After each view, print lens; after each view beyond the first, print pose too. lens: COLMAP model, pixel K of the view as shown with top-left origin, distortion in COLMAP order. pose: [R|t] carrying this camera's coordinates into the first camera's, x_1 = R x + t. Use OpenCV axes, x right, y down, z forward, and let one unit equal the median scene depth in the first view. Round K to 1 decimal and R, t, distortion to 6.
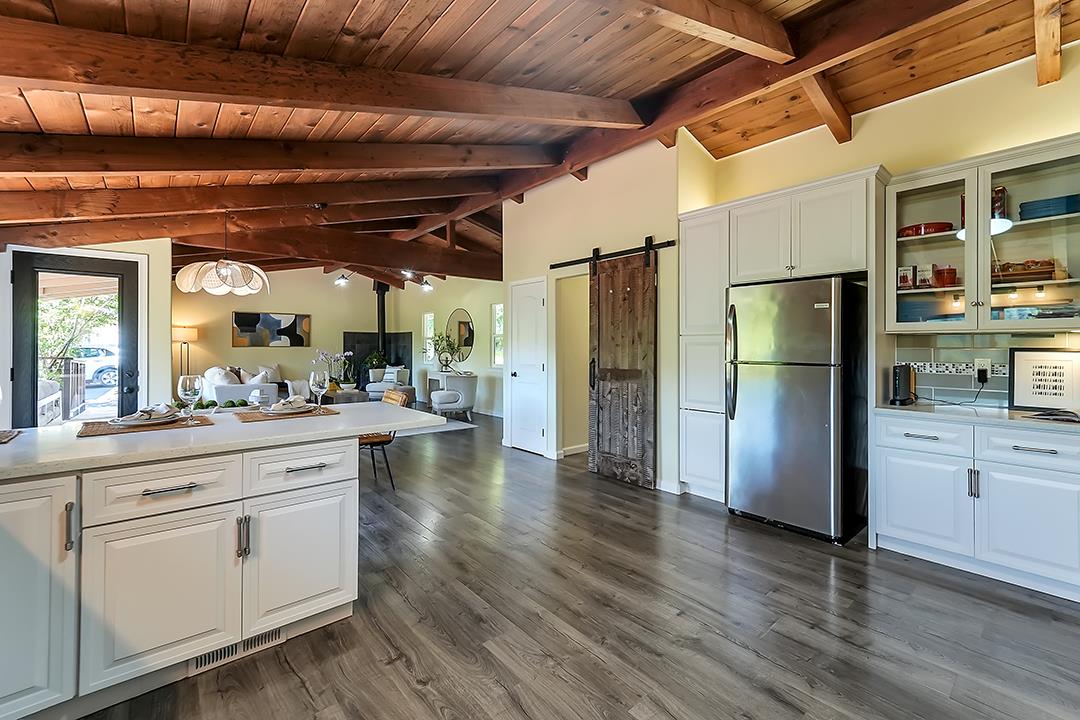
lens RADIAL K [[448.0, 0, 544.7], [0, 448.0, 345.3], [0, 0, 1]] dist [0.000018, 0.000304]
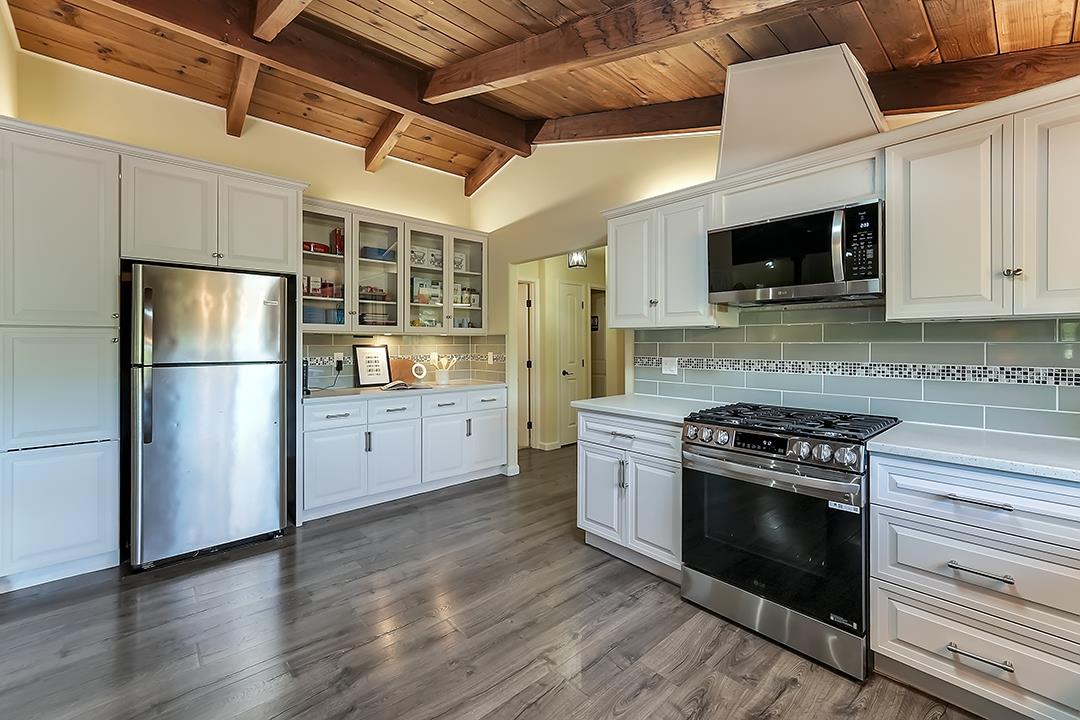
lens RADIAL K [[448.0, 0, 536.5], [0, 448.0, 340.9], [0, 0, 1]] dist [0.000018, 0.000304]
pose [[-0.008618, -0.000542, 0.999963, -0.383969], [-0.003372, 0.999994, 0.000513, -0.008601], [-0.999957, -0.003367, -0.008619, 0.418836]]
